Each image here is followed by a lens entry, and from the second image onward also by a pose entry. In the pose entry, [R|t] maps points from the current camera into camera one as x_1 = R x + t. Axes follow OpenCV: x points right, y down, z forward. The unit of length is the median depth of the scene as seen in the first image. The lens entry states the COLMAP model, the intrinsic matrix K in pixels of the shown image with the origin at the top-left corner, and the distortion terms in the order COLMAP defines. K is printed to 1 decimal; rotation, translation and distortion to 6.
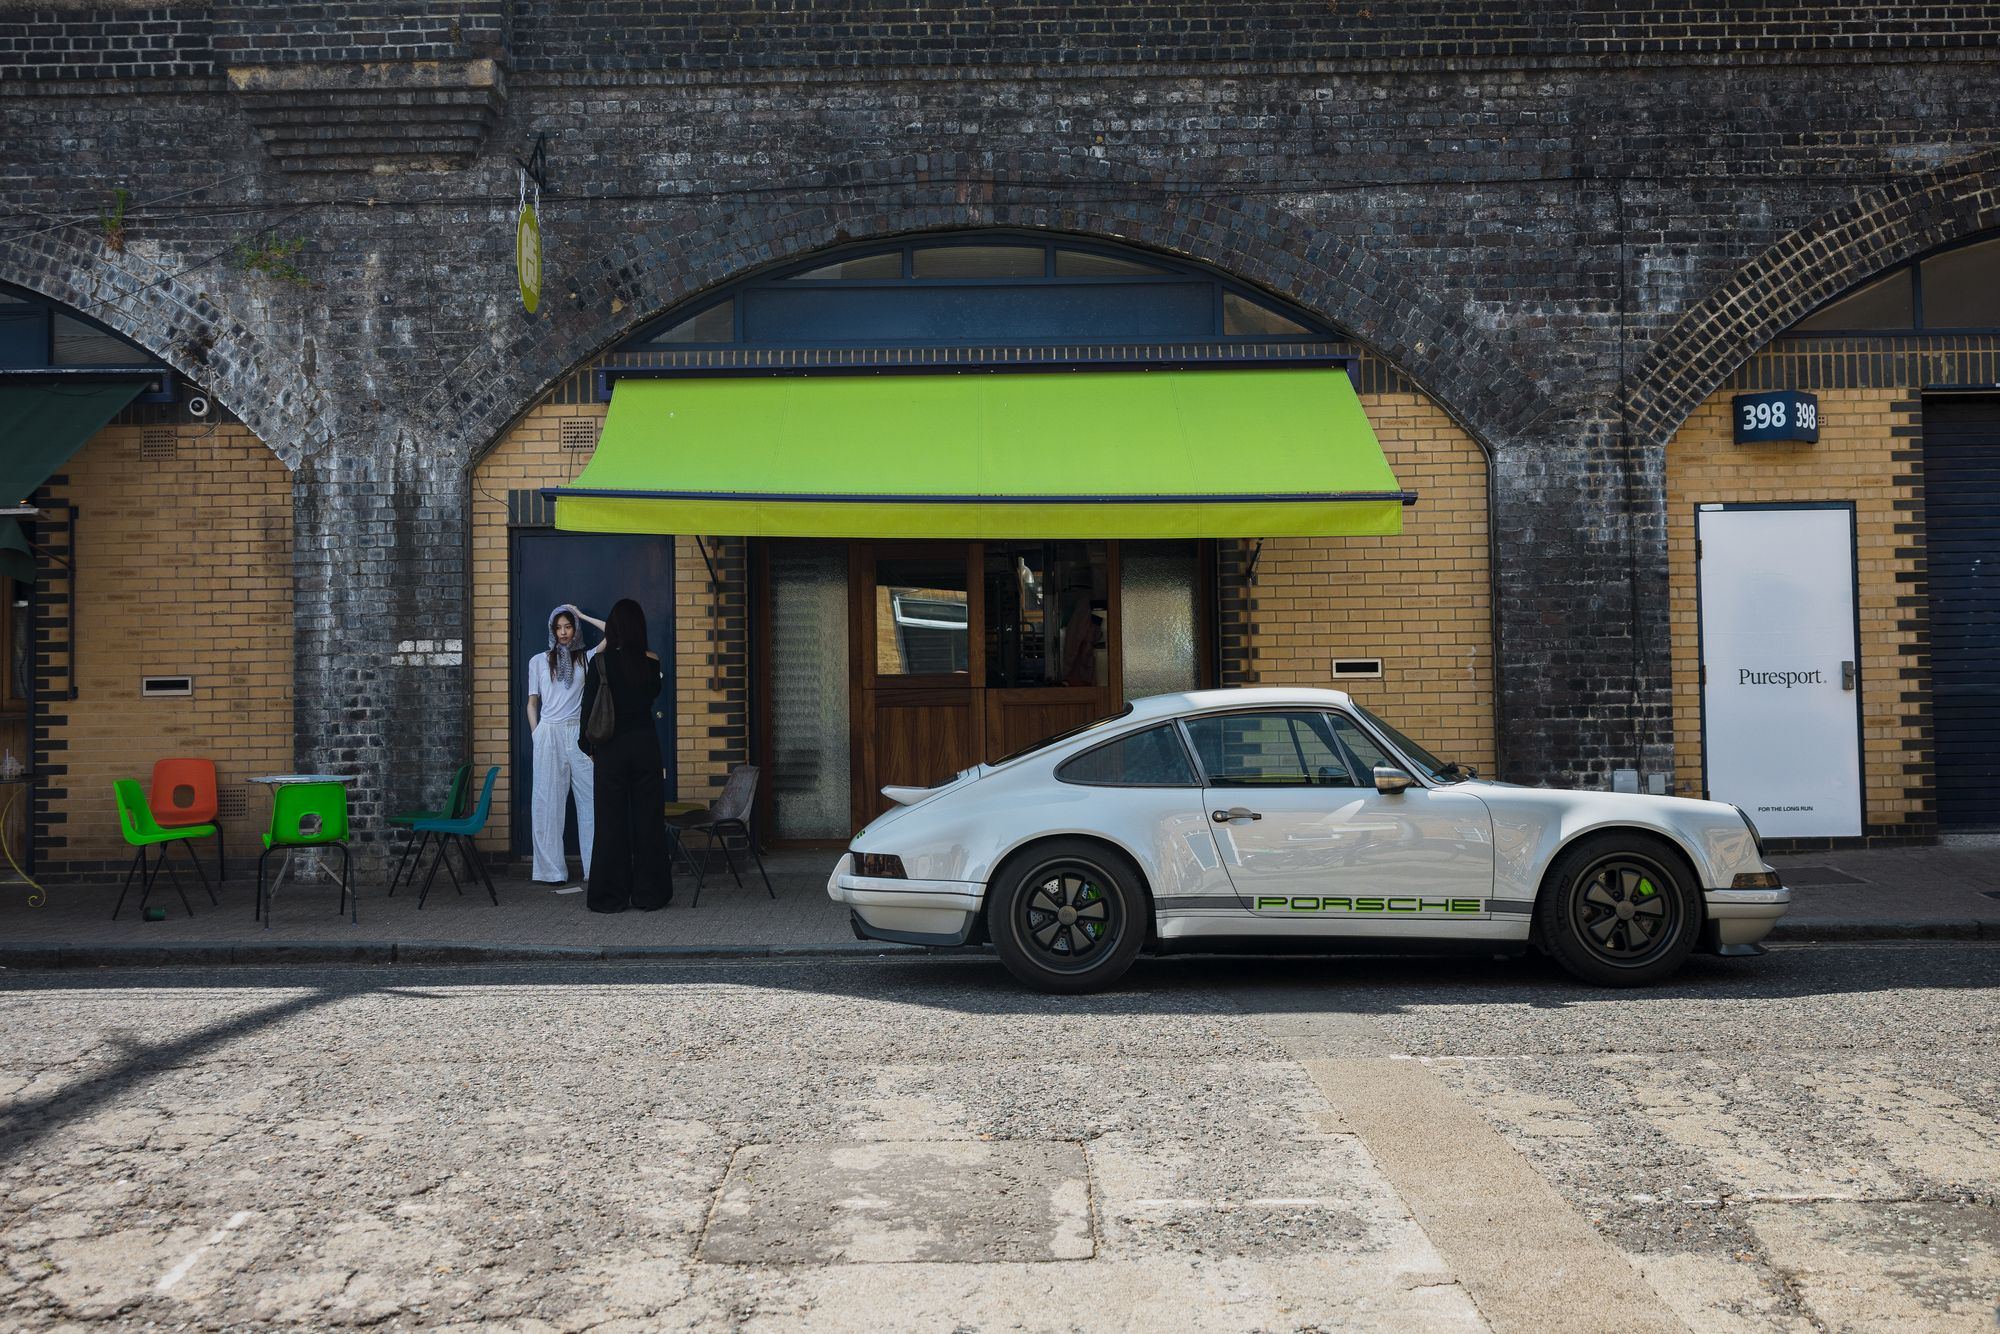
lens RADIAL K [[2149.1, 0, 1008.2], [0, 2149.1, 562.4], [0, 0, 1]] dist [0.001447, 0.034287]
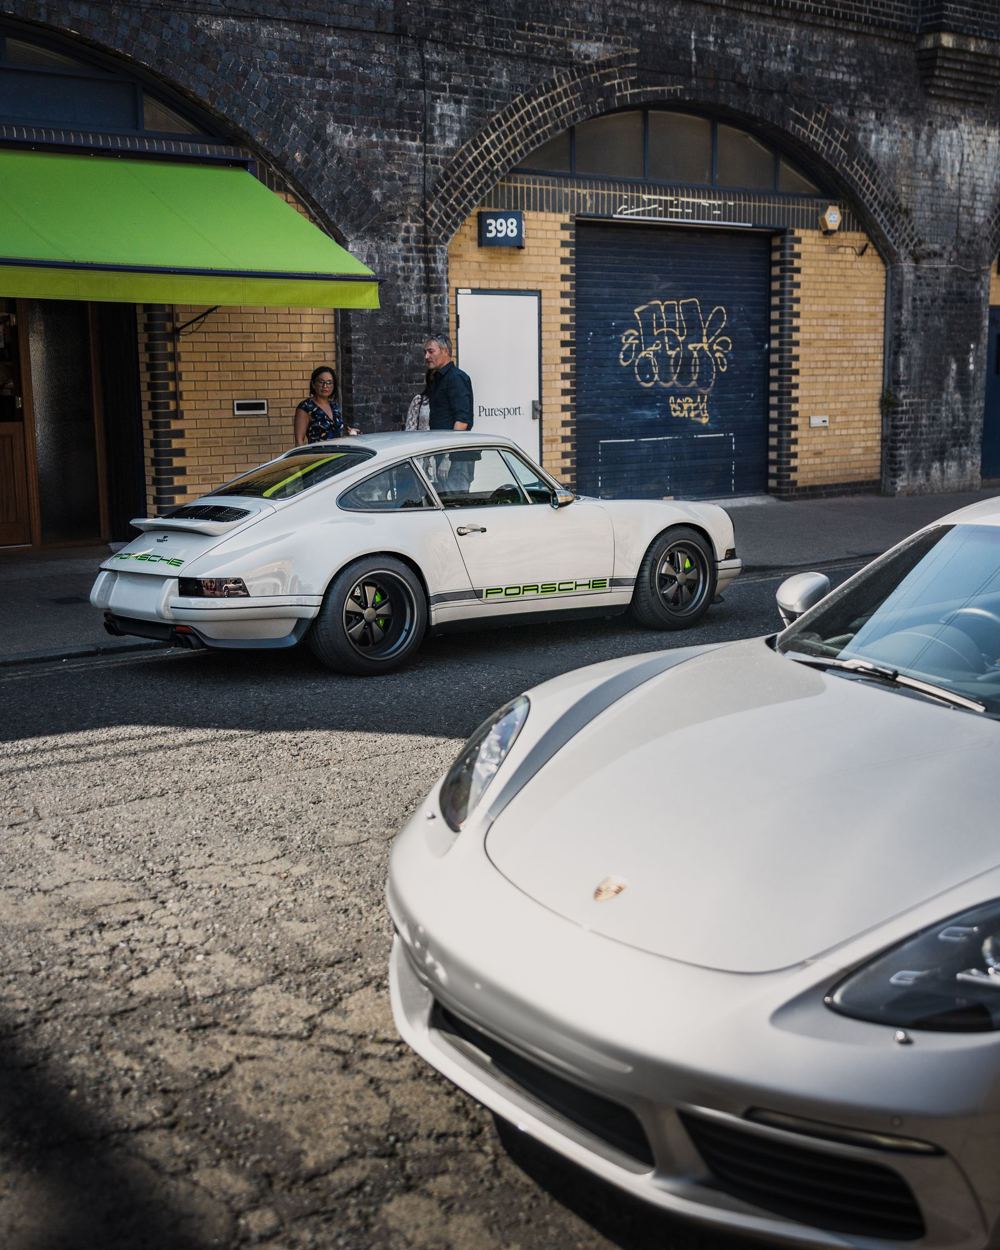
lens RADIAL K [[1550.1, 0, 500.0], [0, 1550.1, 625.0], [0, 0, 1]] dist [0.022171, 0.020380]
pose [[0.796316, -0.090507, 0.598071, -0.293604], [-0.030546, 0.981464, 0.189197, -0.003998], [-0.604109, -0.168929, 0.778791, 0.150031]]
